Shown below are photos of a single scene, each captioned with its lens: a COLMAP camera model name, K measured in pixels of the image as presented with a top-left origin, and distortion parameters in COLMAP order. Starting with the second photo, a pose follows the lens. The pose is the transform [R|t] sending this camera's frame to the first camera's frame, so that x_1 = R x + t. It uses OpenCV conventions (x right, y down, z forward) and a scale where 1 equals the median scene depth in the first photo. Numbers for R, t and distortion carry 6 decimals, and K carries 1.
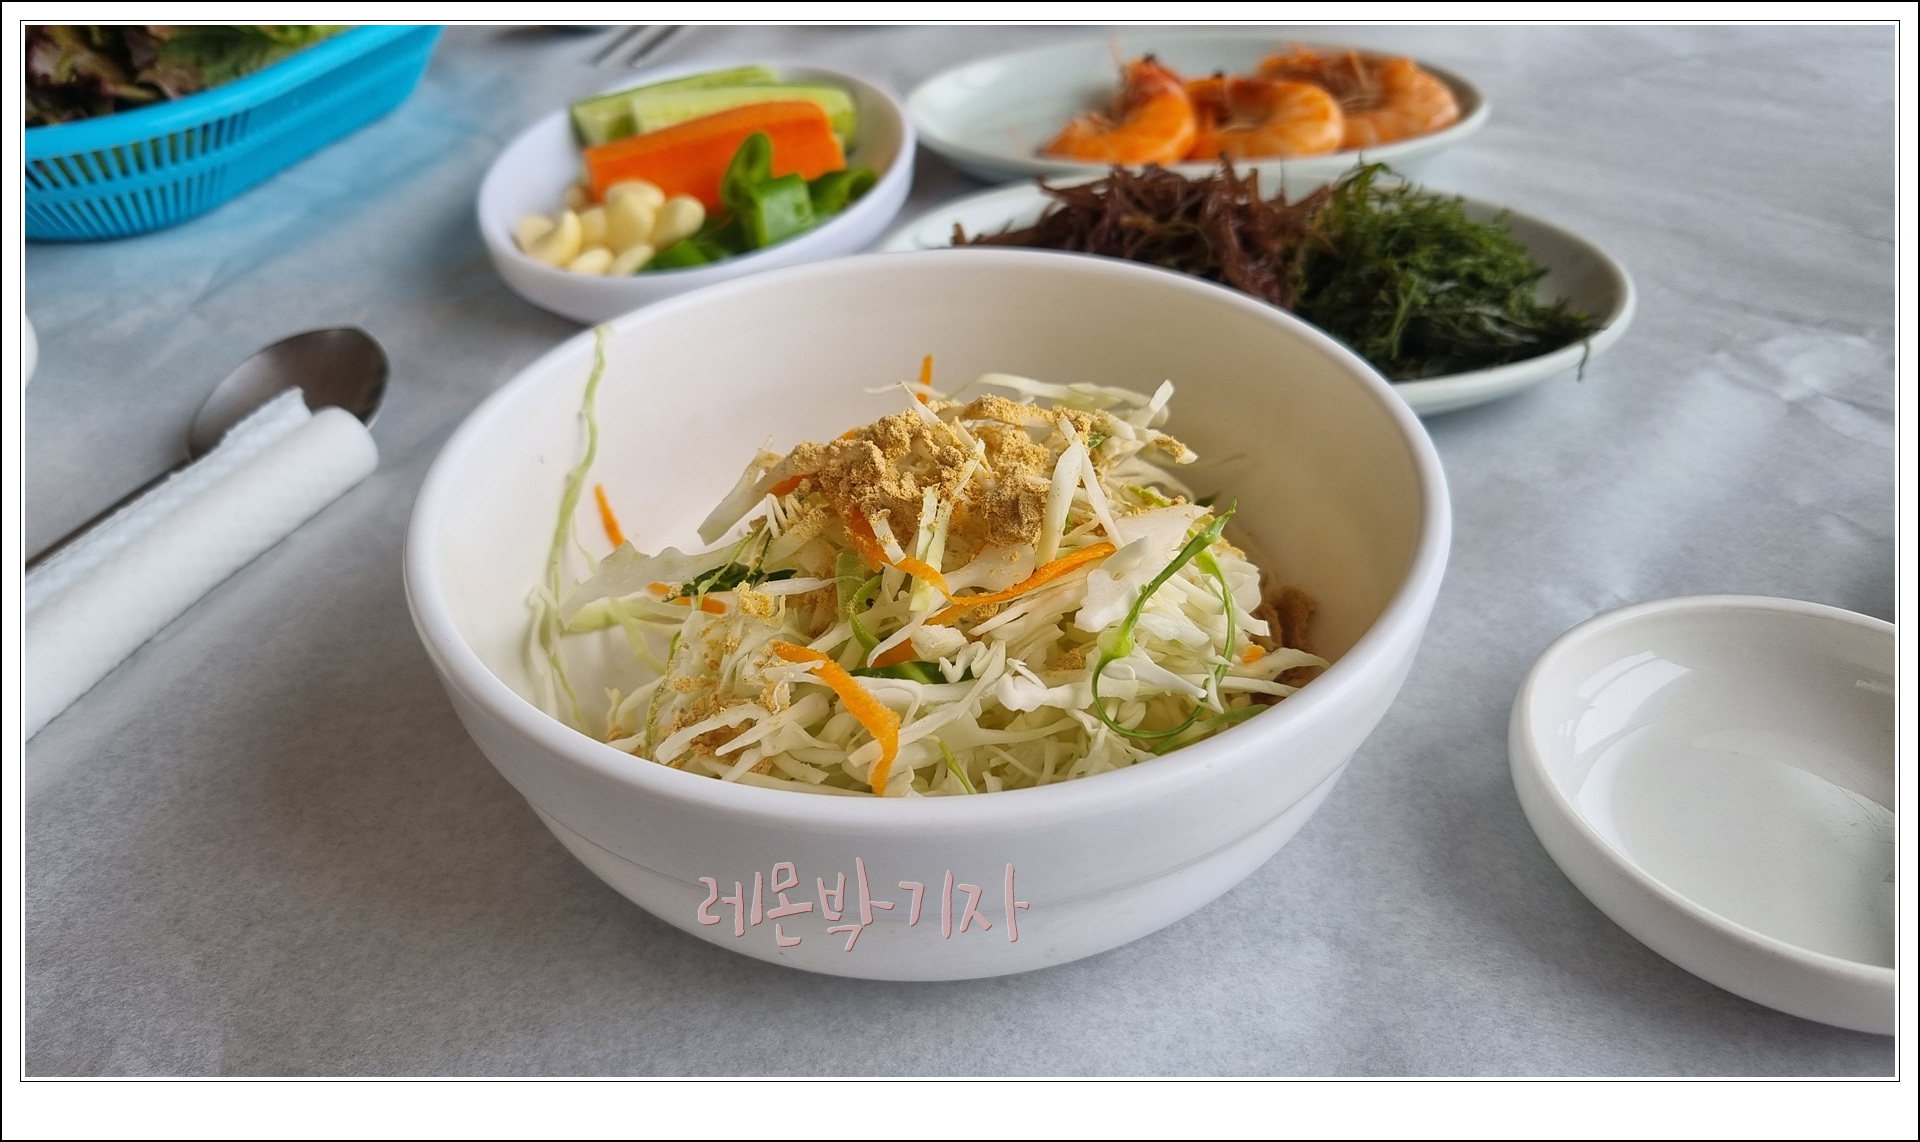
lens RADIAL K [[1389.0, 0, 960.0], [0, 1389.0, 571.0], [0, 0, 1]] dist [0.000882, -0.000453]
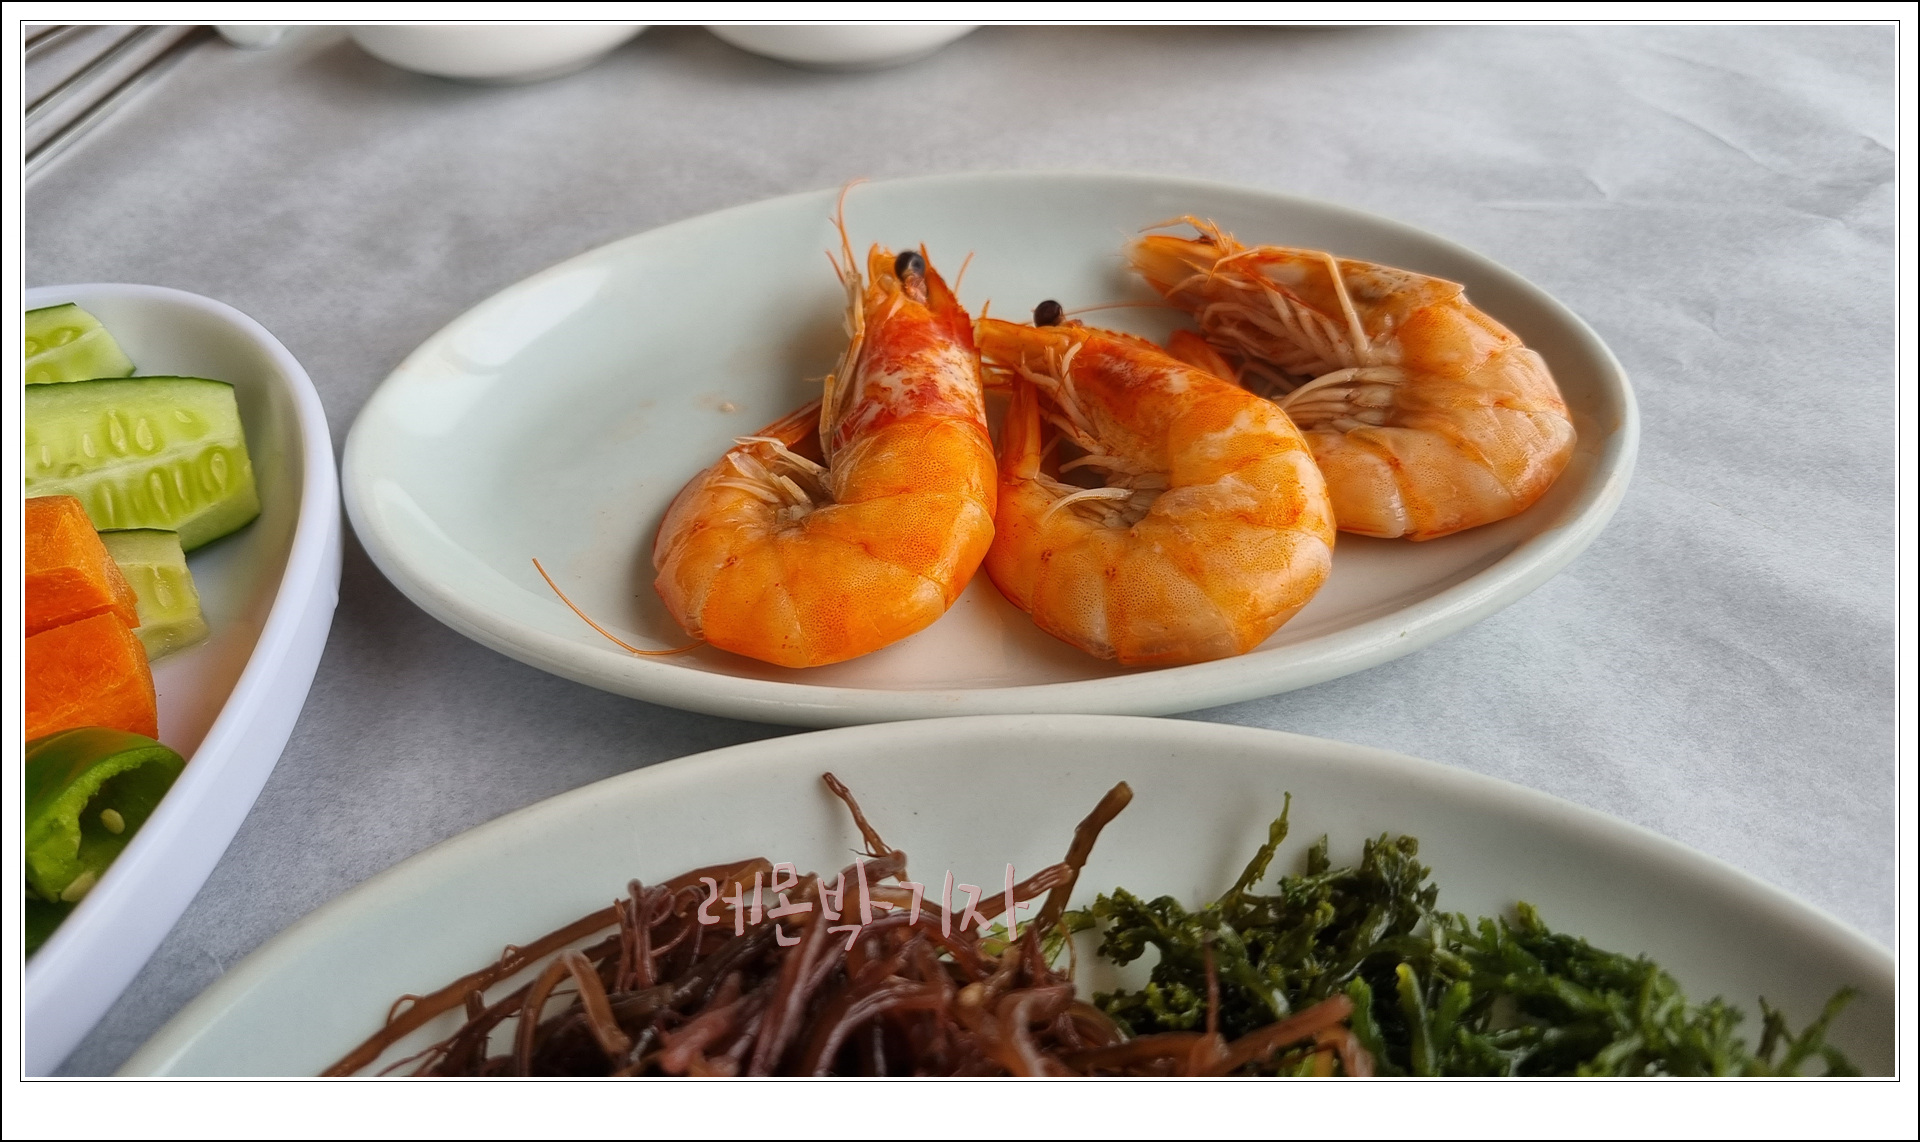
lens RADIAL K [[1344.4, 0, 981.0], [0, 1344.4, 522.3], [0, 0, 1]] dist [0.002311, -0.000168]
pose [[0.995698, -0.055566, 0.074152, 0.149496], [0.048914, 0.994857, 0.088697, -0.388124], [-0.078699, -0.084689, 0.993295, 0.648038]]
